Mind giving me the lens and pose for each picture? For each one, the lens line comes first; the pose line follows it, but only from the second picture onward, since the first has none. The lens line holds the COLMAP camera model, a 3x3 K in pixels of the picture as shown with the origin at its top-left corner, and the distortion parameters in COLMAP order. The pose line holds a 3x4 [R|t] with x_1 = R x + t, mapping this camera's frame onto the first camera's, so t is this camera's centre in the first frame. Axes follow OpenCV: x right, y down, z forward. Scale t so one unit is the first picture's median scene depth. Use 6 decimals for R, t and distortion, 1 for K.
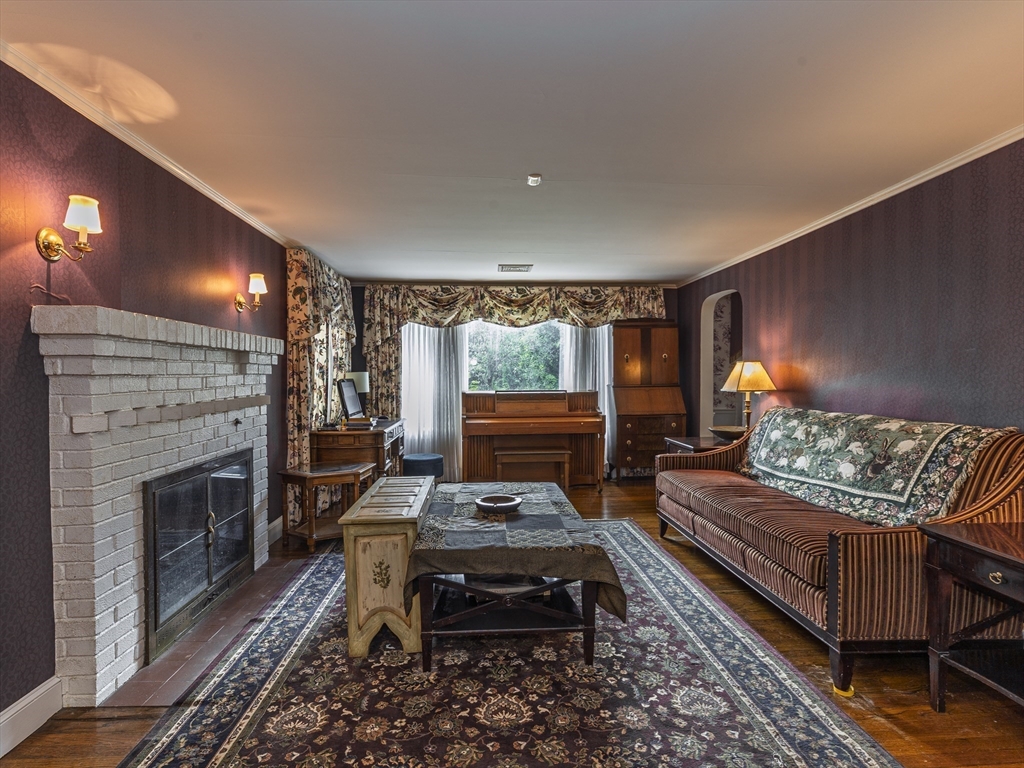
lens RADIAL K [[514.4, 0, 512.0], [0, 514.4, 384.0], [0, 0, 1]] dist [0.002651, -0.000405]
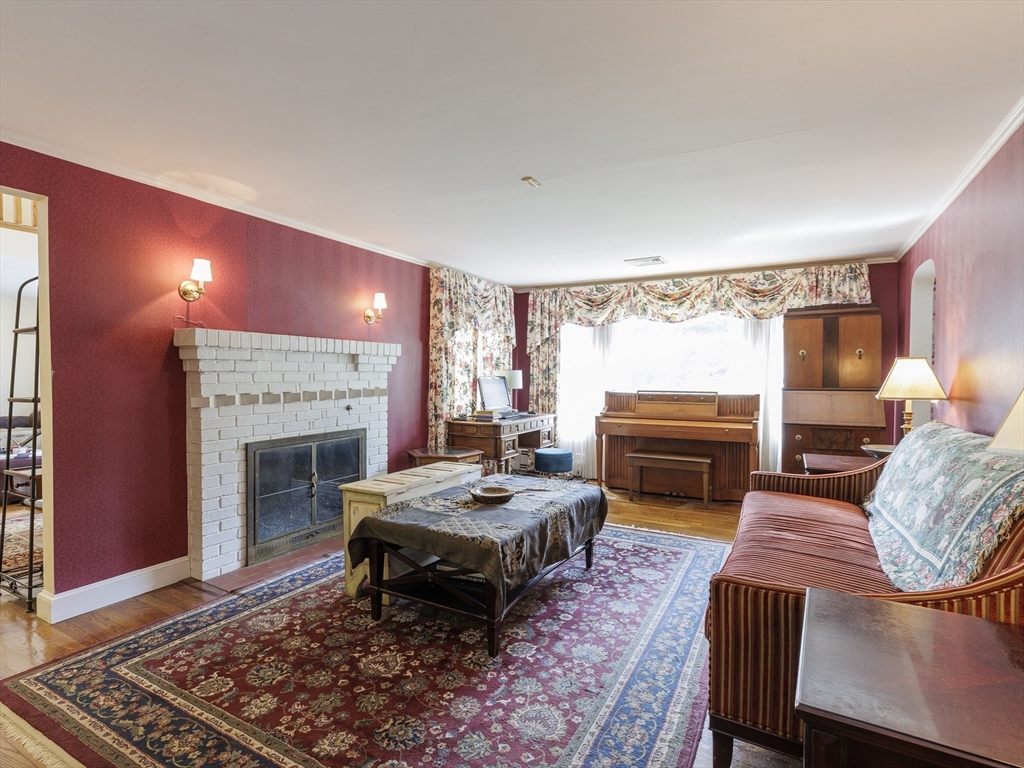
lens RADIAL K [[514.4, 0, 512.0], [0, 514.4, 384.0], [0, 0, 1]] dist [0.002651, -0.000405]
pose [[0.842620, 0.018718, -0.538184, 0.382759], [-0.017000, 0.999822, 0.008158, -0.003585], [0.538241, 0.002275, 0.842788, 0.081931]]
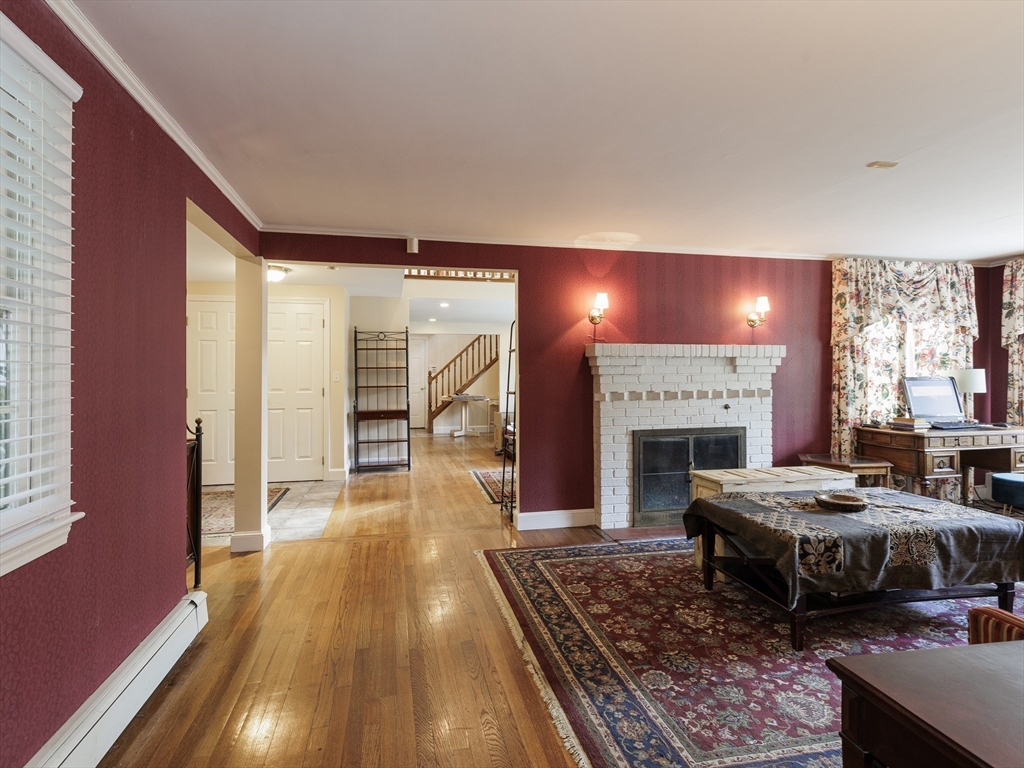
lens RADIAL K [[526.1, 0, 507.1], [0, 526.1, 372.0], [0, 0, 1]] dist [0.002835, 0.000318]
pose [[0.144941, -0.001278, -0.989439, 0.599993], [-0.012398, 0.999918, -0.003107, -0.007623], [0.989363, 0.012717, 0.144913, 0.131484]]
